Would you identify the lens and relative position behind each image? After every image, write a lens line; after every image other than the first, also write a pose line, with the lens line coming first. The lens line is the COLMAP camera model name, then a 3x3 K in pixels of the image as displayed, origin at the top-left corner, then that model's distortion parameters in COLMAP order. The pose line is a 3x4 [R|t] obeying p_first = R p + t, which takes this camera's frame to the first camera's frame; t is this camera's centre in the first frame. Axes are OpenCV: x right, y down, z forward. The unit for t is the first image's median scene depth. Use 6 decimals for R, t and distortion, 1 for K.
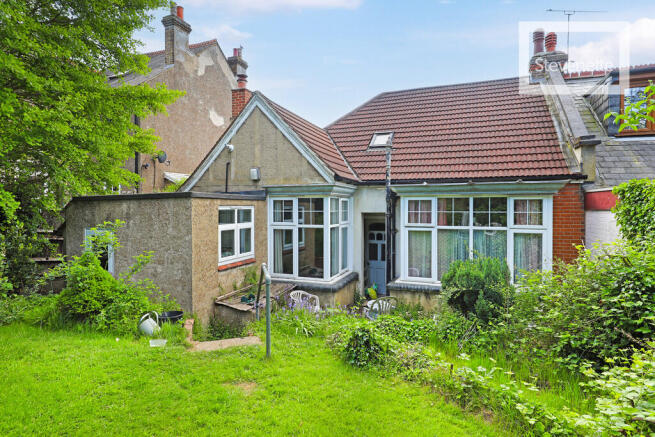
lens RADIAL K [[365.2, 0, 326.6], [0, 365.2, 210.0], [0, 0, 1]] dist [0.013578, -0.000287]
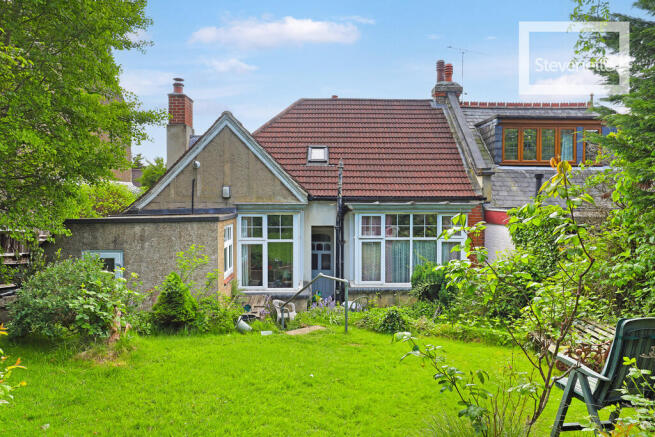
lens RADIAL K [[493.4, 0, 327.5], [0, 493.4, 218.5], [0, 0, 1]] dist [0.006563, 0.000998]
pose [[0.923248, -0.012870, 0.383988, -0.472479], [0.001565, 0.999557, 0.029738, -0.064723], [-0.384201, -0.026855, 0.922859, -0.404143]]
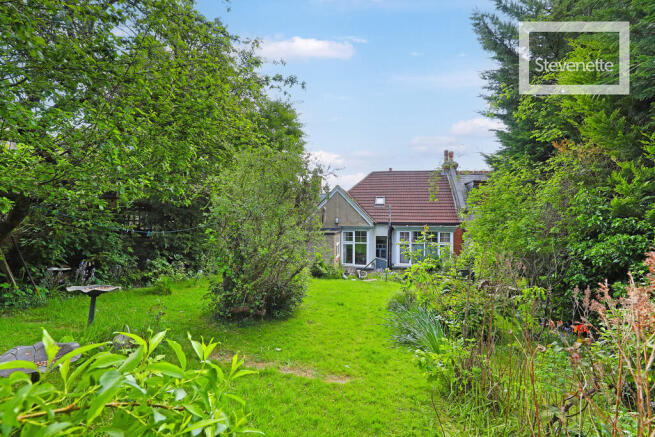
lens RADIAL K [[306.3, 0, 327.5], [0, 306.3, 218.5], [0, 0, 1]] dist [0.000092, 0.000298]
pose [[0.984069, 0.003205, 0.177760, -0.606193], [-0.003087, 0.999995, -0.000939, -0.111555], [-0.177762, 0.000375, 0.984073, -0.916320]]
